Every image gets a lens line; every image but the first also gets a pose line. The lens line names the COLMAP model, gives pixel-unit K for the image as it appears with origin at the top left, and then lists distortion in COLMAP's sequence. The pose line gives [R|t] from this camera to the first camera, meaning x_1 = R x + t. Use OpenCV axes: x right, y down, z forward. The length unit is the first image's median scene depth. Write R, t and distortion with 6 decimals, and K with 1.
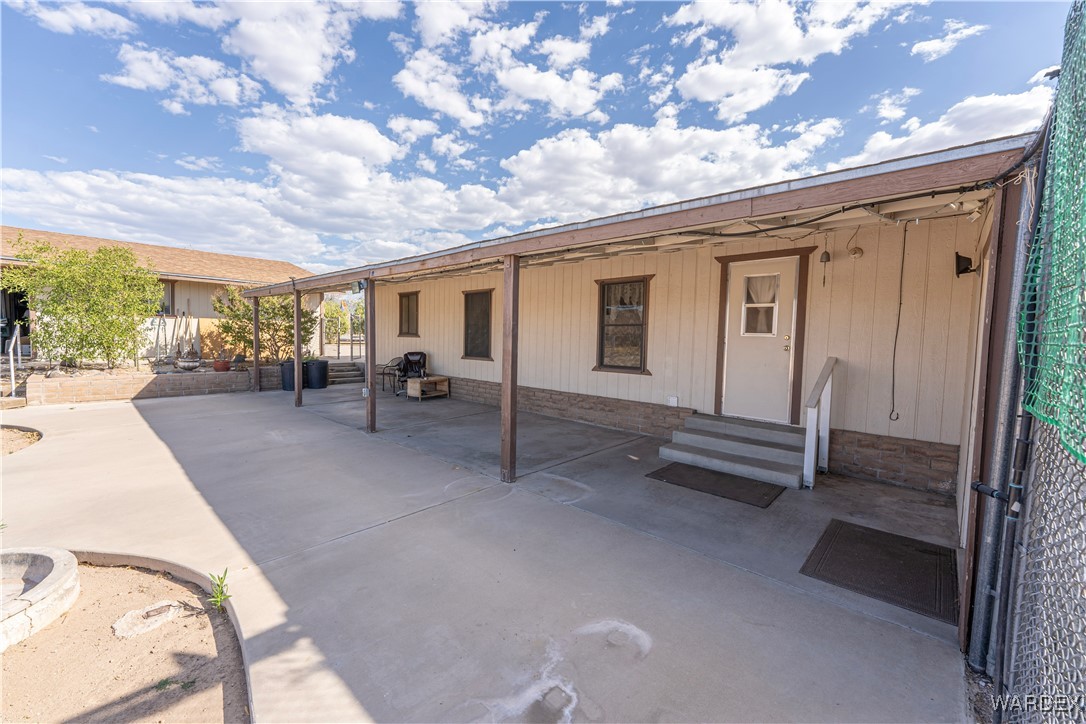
lens RADIAL K [[434.0, 0, 539.5], [0, 434.0, 360.4], [0, 0, 1]] dist [0.000637, 0.000217]
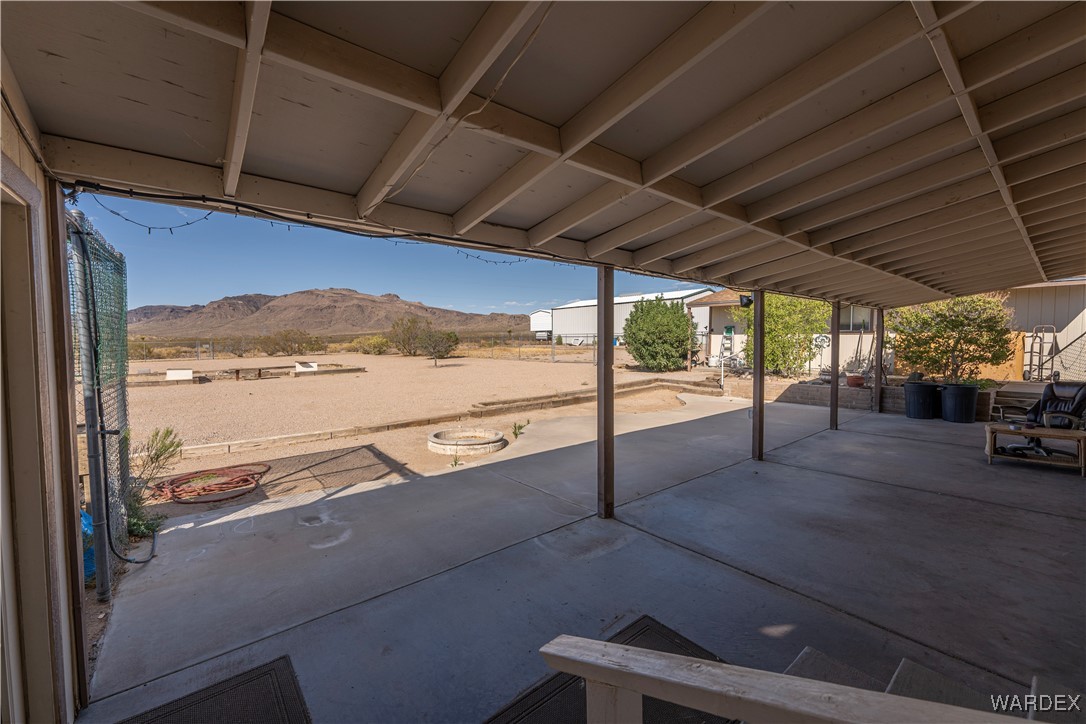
lens RADIAL K [[431.8, 0, 540.6], [0, 431.8, 362.0], [0, 0, 1]] dist [0.000483, -0.000065]
pose [[-0.133964, 0.027644, -0.990601, 1.303087], [-0.054935, 0.997867, 0.035276, -0.102964], [0.989462, 0.059145, -0.132159, 1.528075]]
